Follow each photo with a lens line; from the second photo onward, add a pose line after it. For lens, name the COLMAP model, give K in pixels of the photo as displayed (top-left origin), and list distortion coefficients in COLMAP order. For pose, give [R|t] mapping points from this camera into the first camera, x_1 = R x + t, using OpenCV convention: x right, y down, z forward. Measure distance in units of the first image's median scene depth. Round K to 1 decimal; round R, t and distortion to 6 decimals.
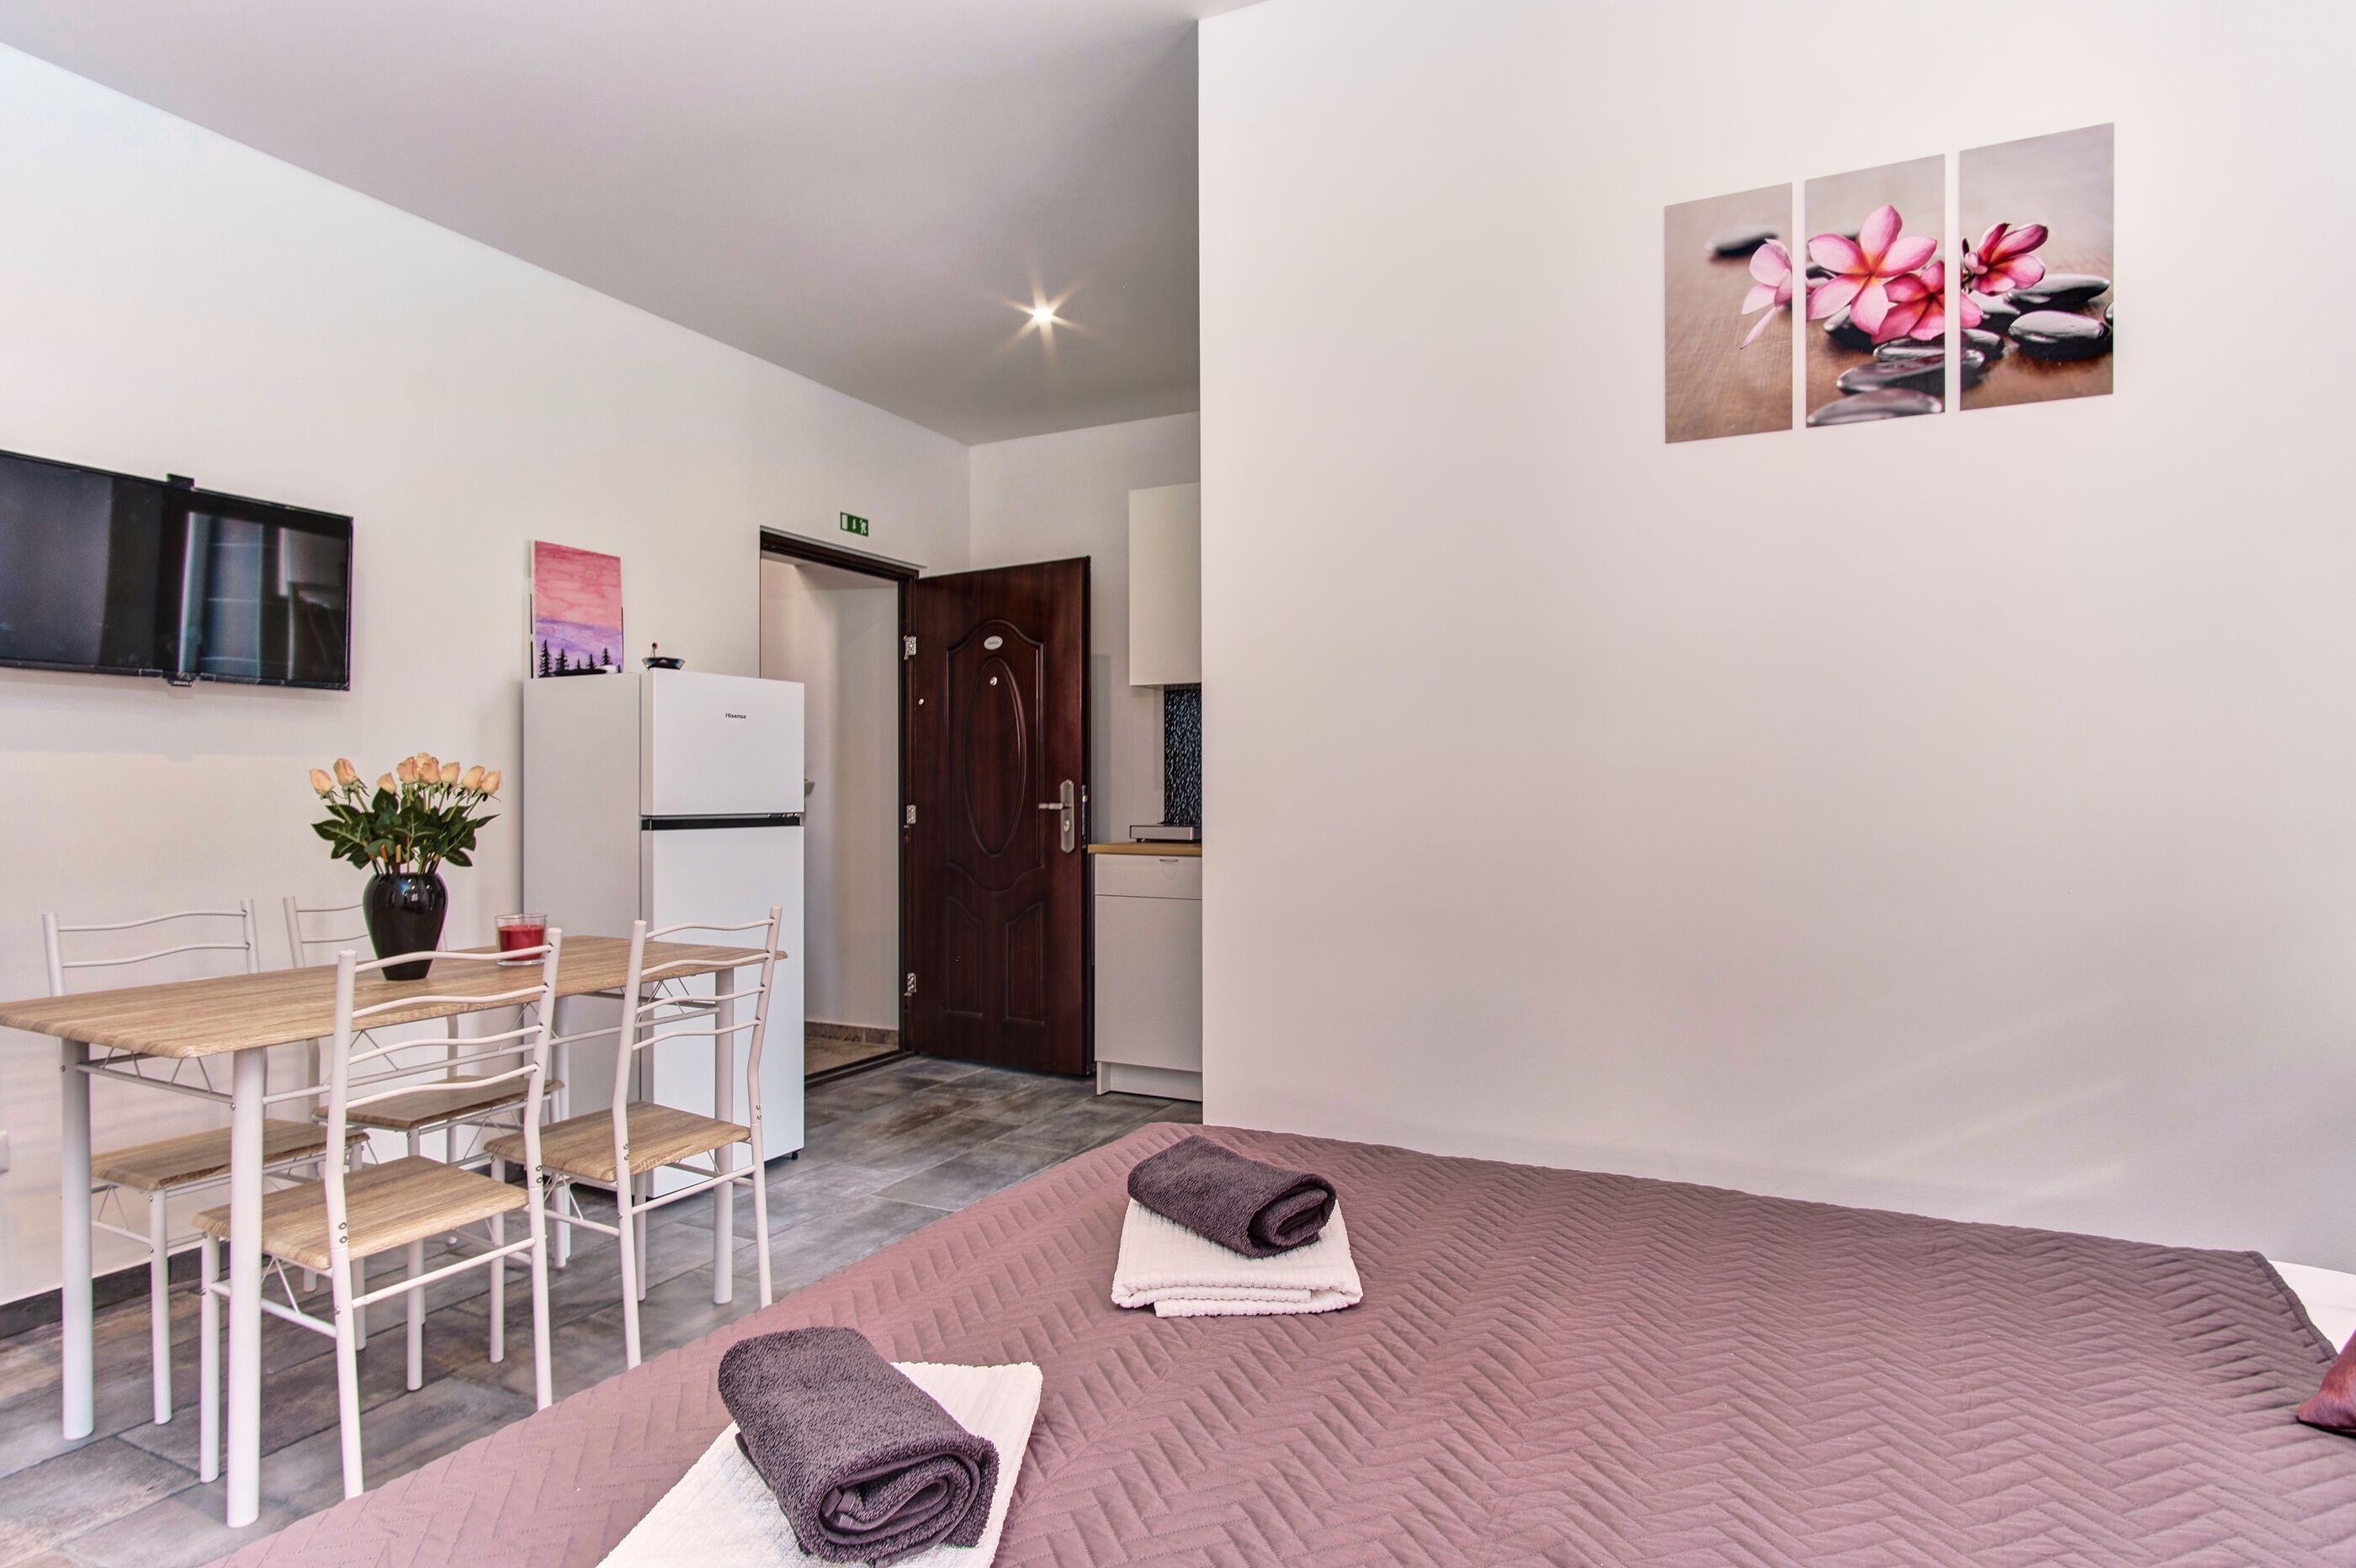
lens RADIAL K [[1266.7, 0, 1165.8], [0, 1266.7, 798.3], [0, 0, 1]] dist [-0.003826, -0.001034]
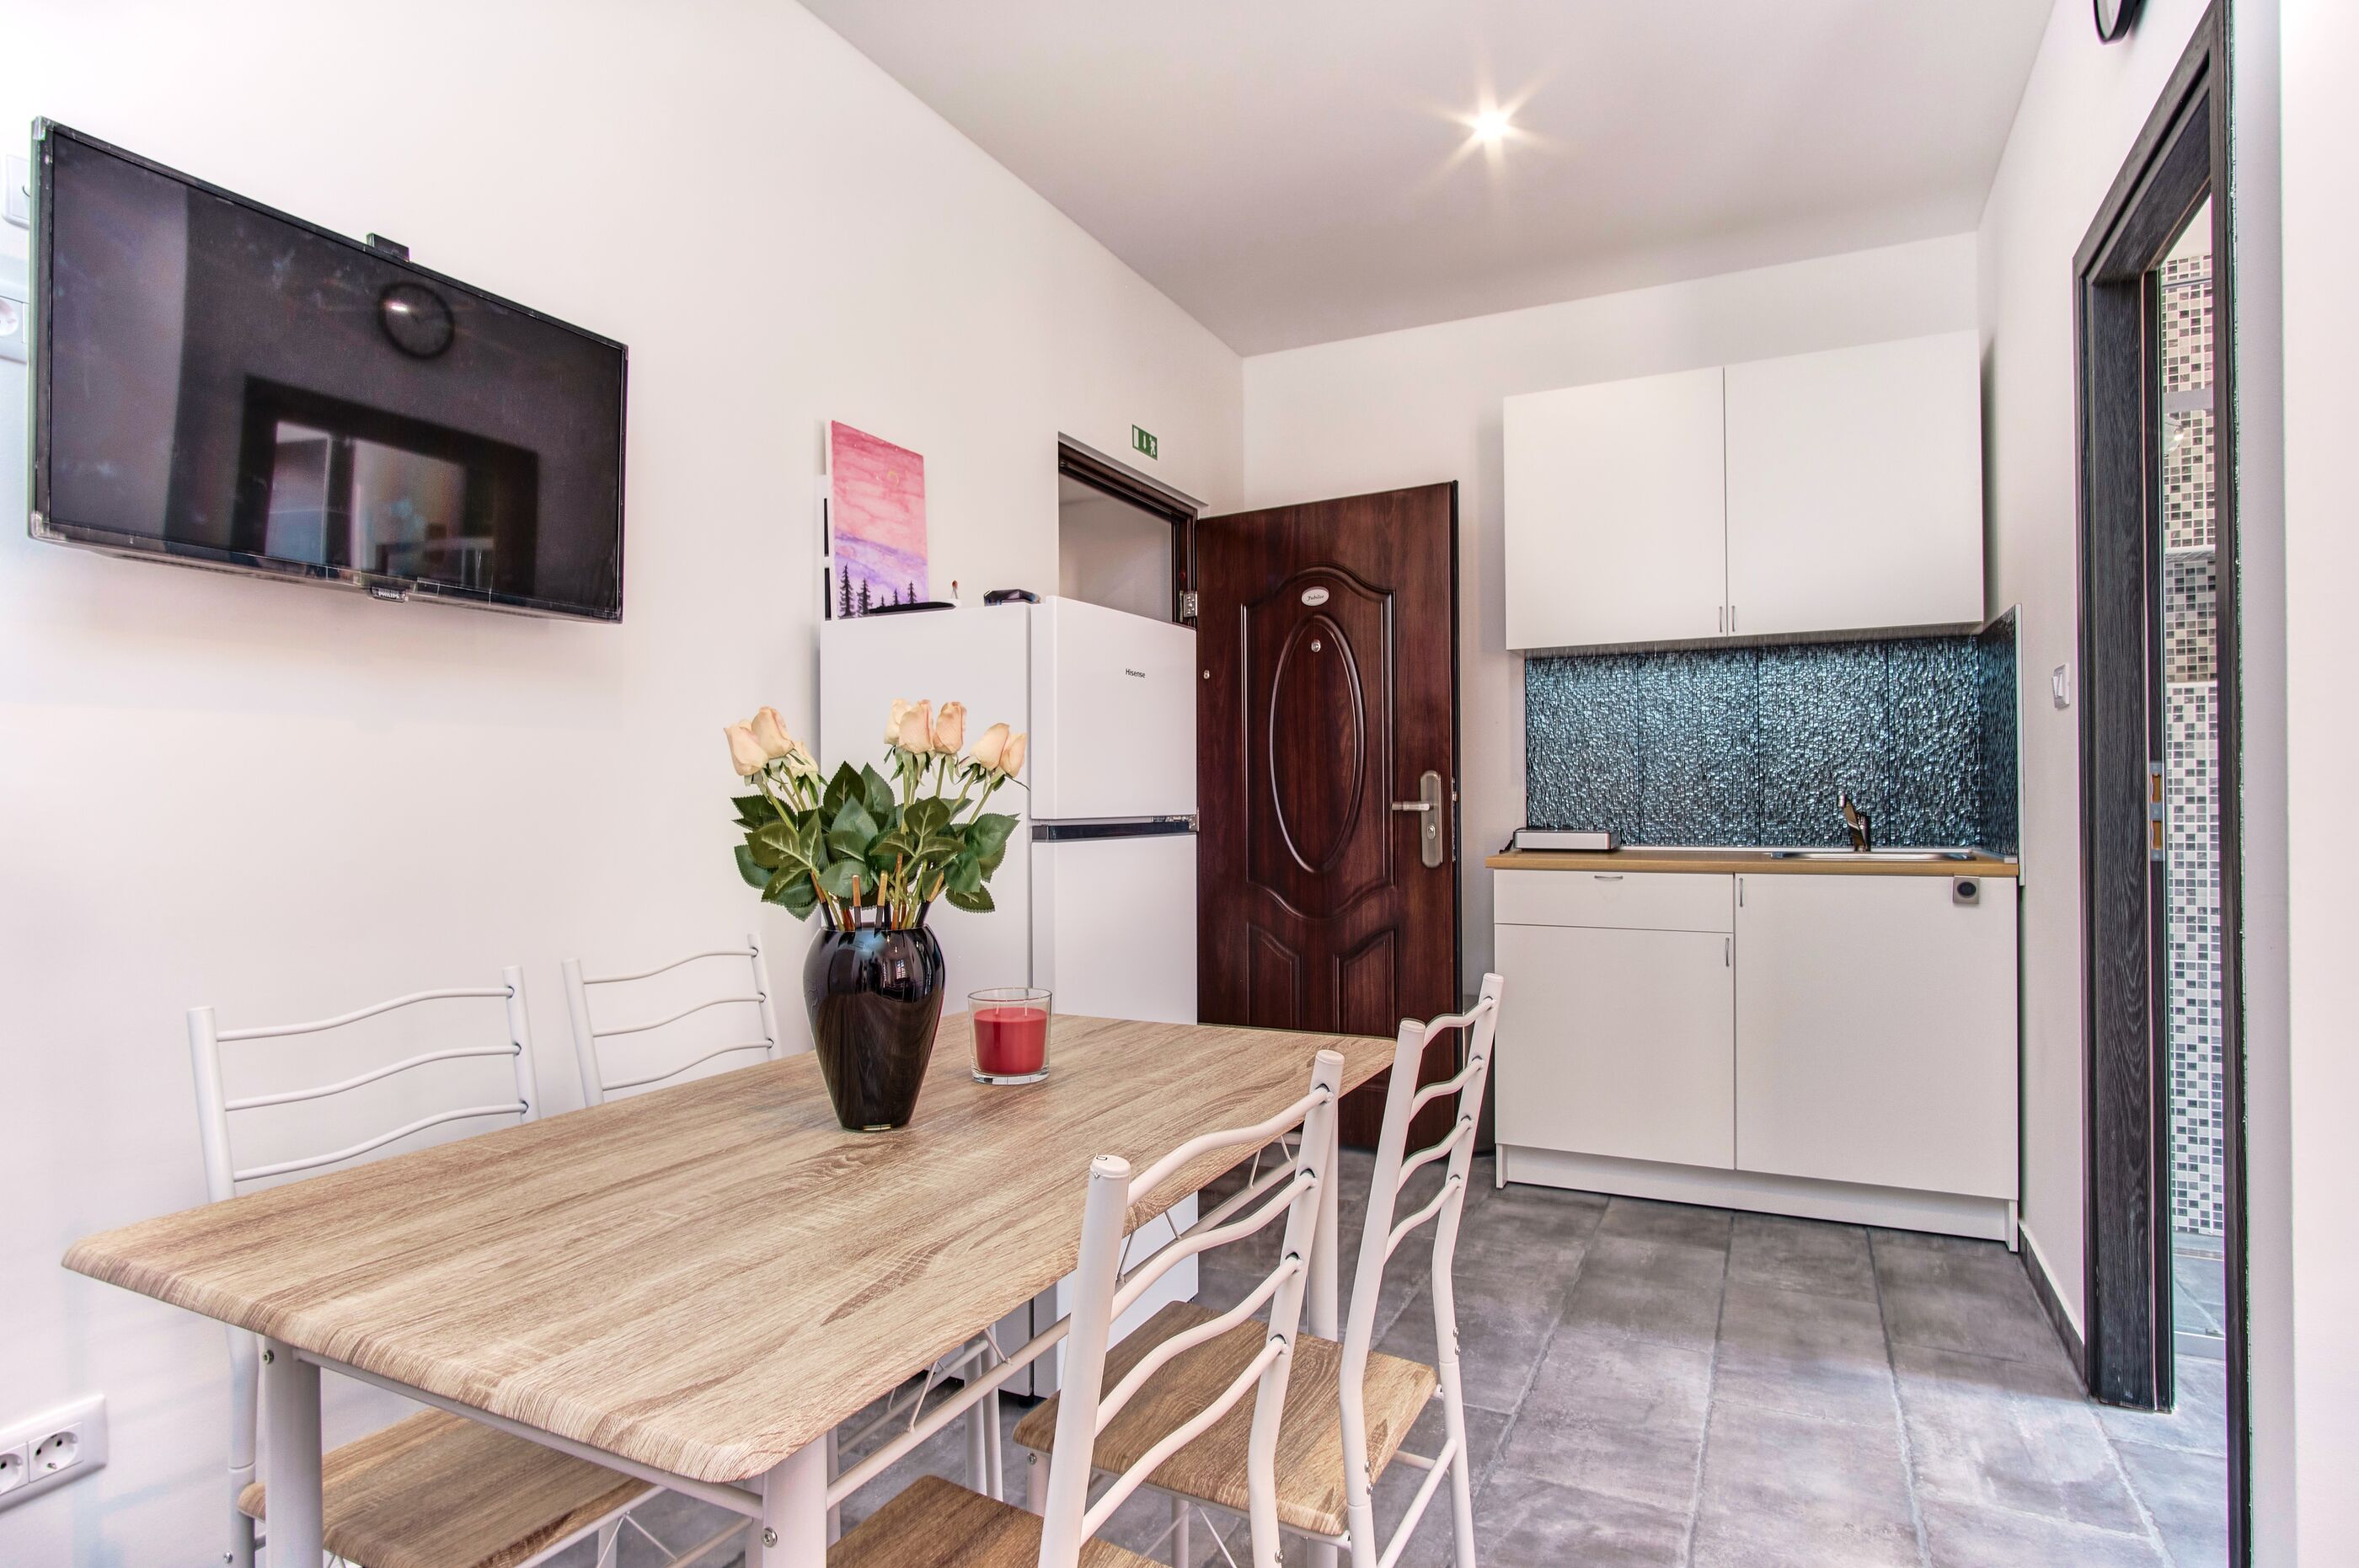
lens RADIAL K [[1253.7, 0, 1171.6], [0, 1253.7, 794.5], [0, 0, 1]] dist [0.000621, -0.010344]
pose [[0.999651, -0.006338, 0.025662, -0.323823], [0.006572, 0.999937, -0.009061, 0.006617], [-0.025603, 0.009227, 0.999630, 0.308719]]
